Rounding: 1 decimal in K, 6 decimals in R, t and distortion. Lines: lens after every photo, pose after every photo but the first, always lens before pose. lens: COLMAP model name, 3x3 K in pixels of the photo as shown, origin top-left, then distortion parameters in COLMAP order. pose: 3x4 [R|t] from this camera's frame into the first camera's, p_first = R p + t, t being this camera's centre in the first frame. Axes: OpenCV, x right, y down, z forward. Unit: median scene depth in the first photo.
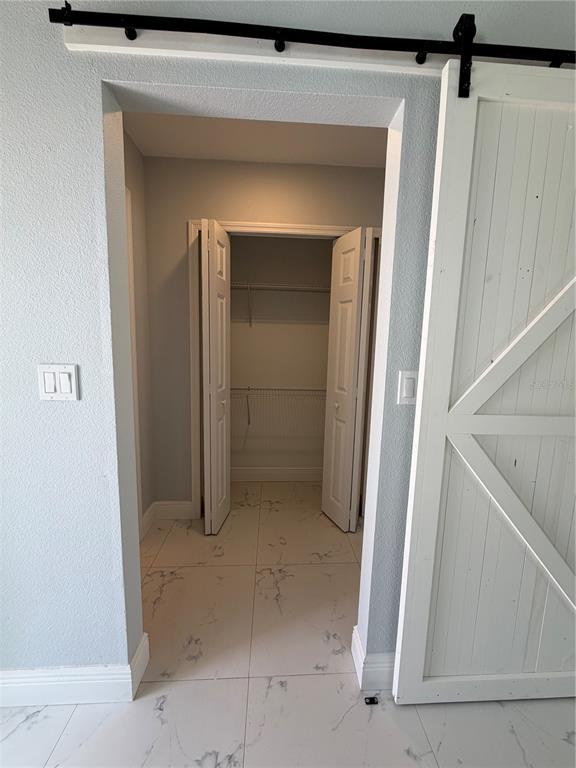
lens RADIAL K [[299.5, 0, 292.2], [0, 299.5, 380.0], [0, 0, 1]] dist [-0.001723, -0.000090]
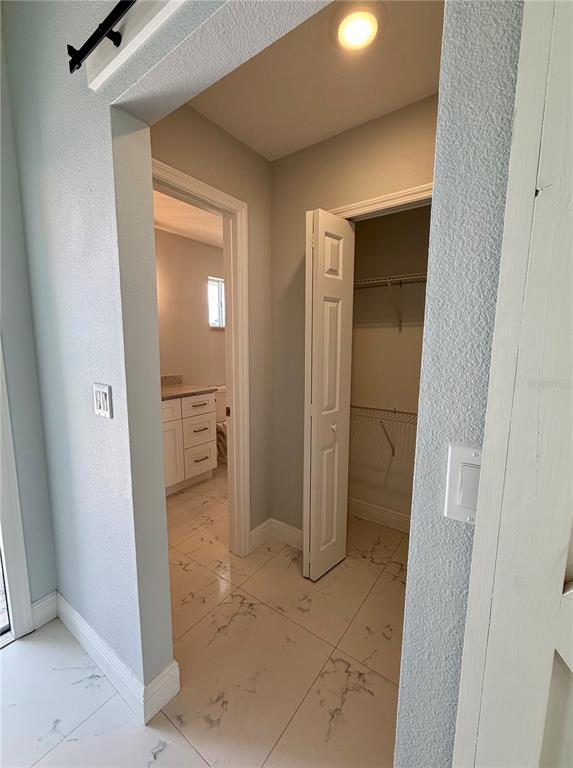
lens RADIAL K [[321.5, 0, 286.5], [0, 321.5, 384.0], [0, 0, 1]] dist [-0.000456, 0.000169]
pose [[0.774579, 0.061986, -0.629432, 0.230882], [-0.064821, 0.997726, 0.018486, -0.055124], [0.629146, 0.026481, 0.776836, 0.235527]]
